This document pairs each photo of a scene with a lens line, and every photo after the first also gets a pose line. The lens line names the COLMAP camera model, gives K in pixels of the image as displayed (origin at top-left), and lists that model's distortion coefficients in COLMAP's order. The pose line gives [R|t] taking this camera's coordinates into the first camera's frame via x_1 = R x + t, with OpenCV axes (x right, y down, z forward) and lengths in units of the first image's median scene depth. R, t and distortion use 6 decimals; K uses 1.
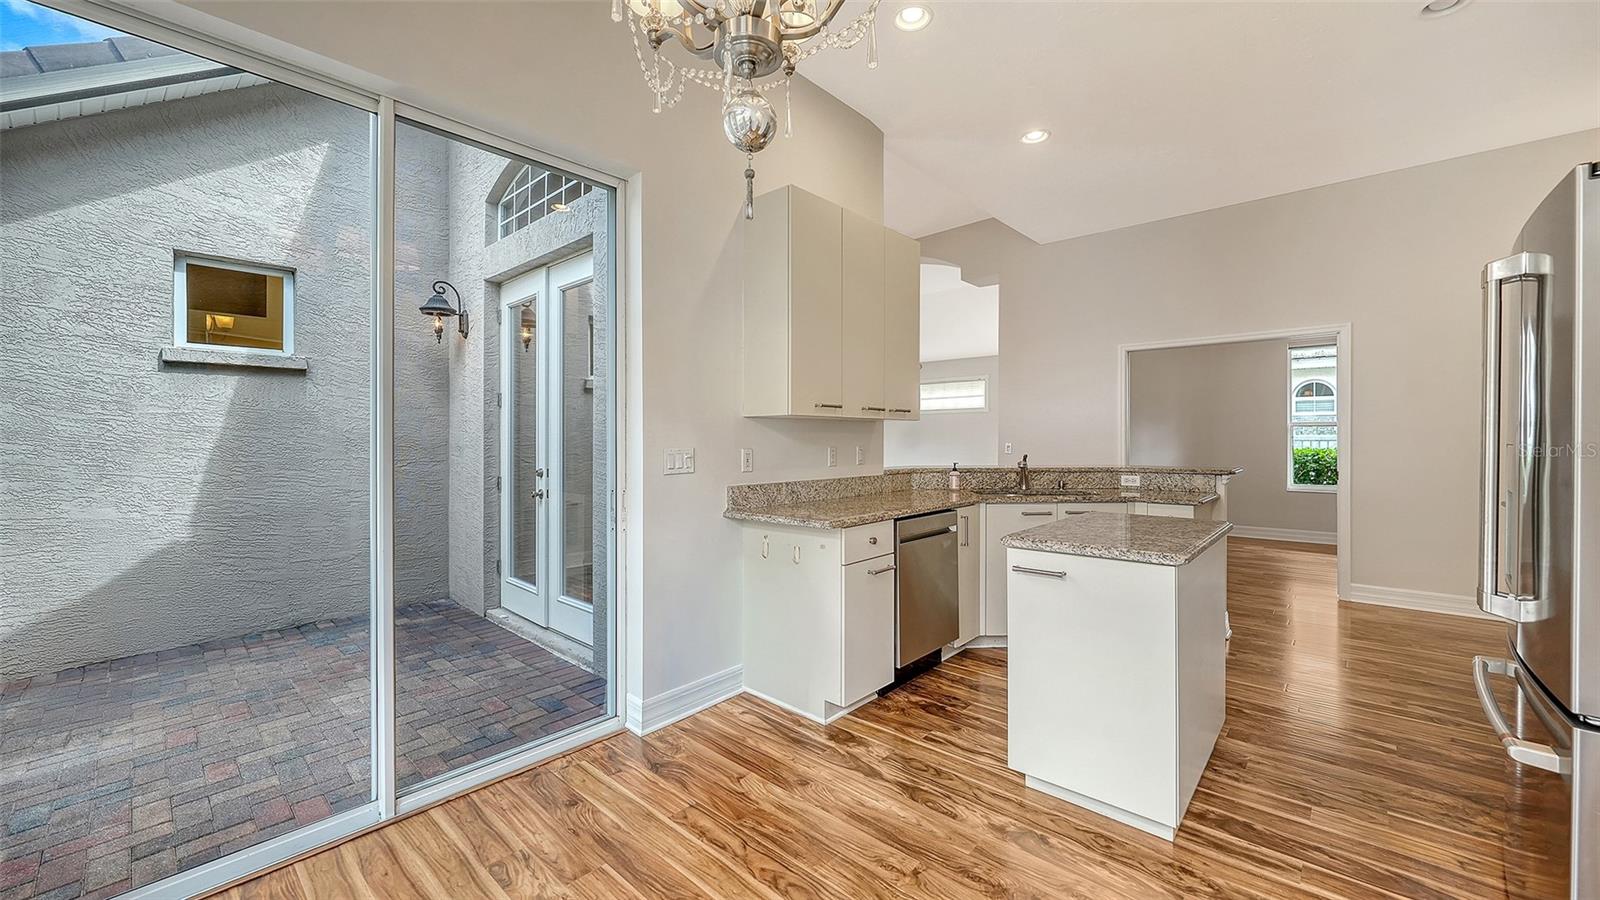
lens RADIAL K [[614.6, 0, 791.7], [0, 614.6, 435.1], [0, 0, 1]] dist [-0.001976, -0.000043]
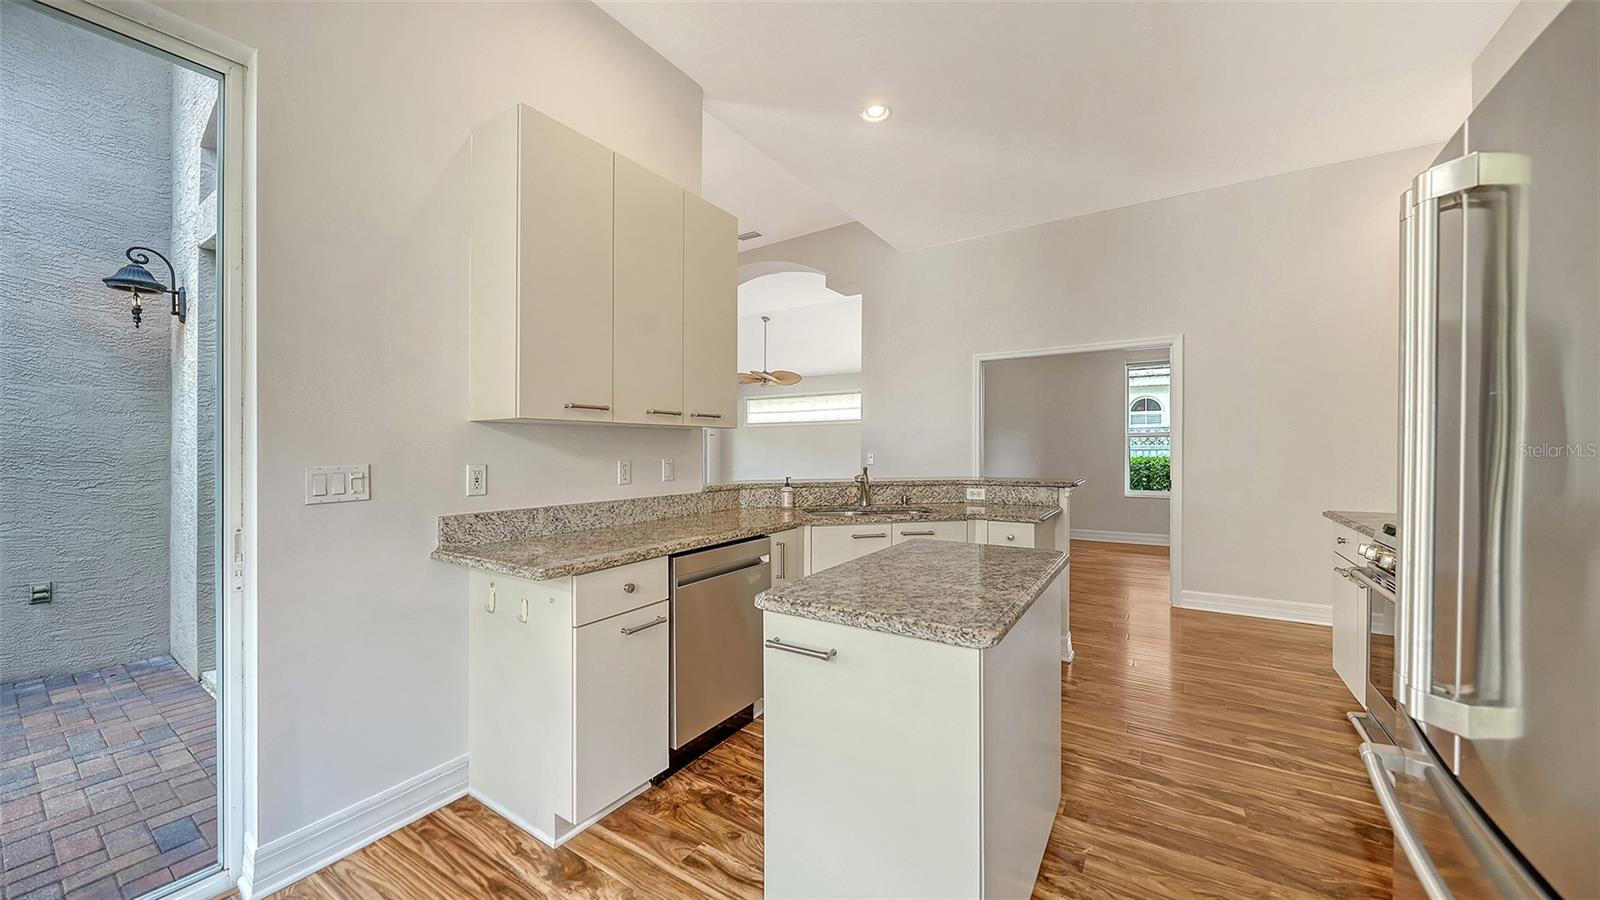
lens RADIAL K [[564.7, 0, 801.2], [0, 564.7, 449.0], [0, 0, 1]] dist [-0.001652, -0.000168]
pose [[0.987019, -0.002988, 0.160575, 0.207210], [0.002191, 0.999984, 0.005140, 0.001163], [-0.160588, -0.004722, 0.987010, 0.267591]]
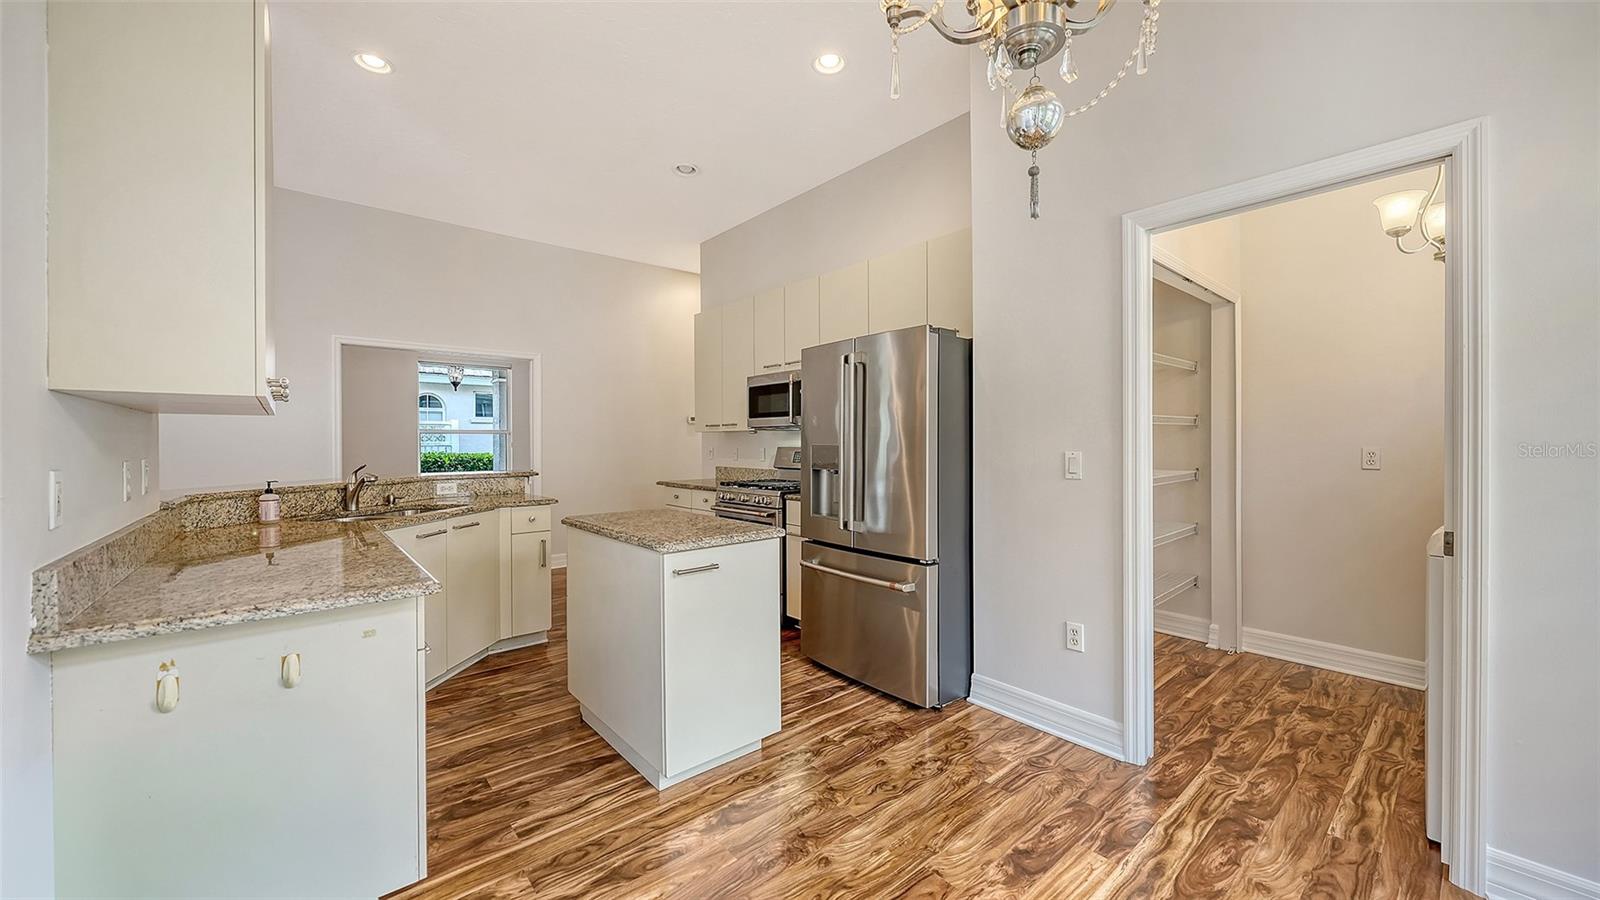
lens RADIAL K [[590.1, 0, 805.8], [0, 590.1, 445.2], [0, 0, 1]] dist [-0.003107, -0.000358]
pose [[0.111007, -0.001660, 0.993818, -0.396145], [-0.004890, 0.999986, 0.002217, 0.003224], [-0.993808, -0.005106, 0.110997, 0.477989]]
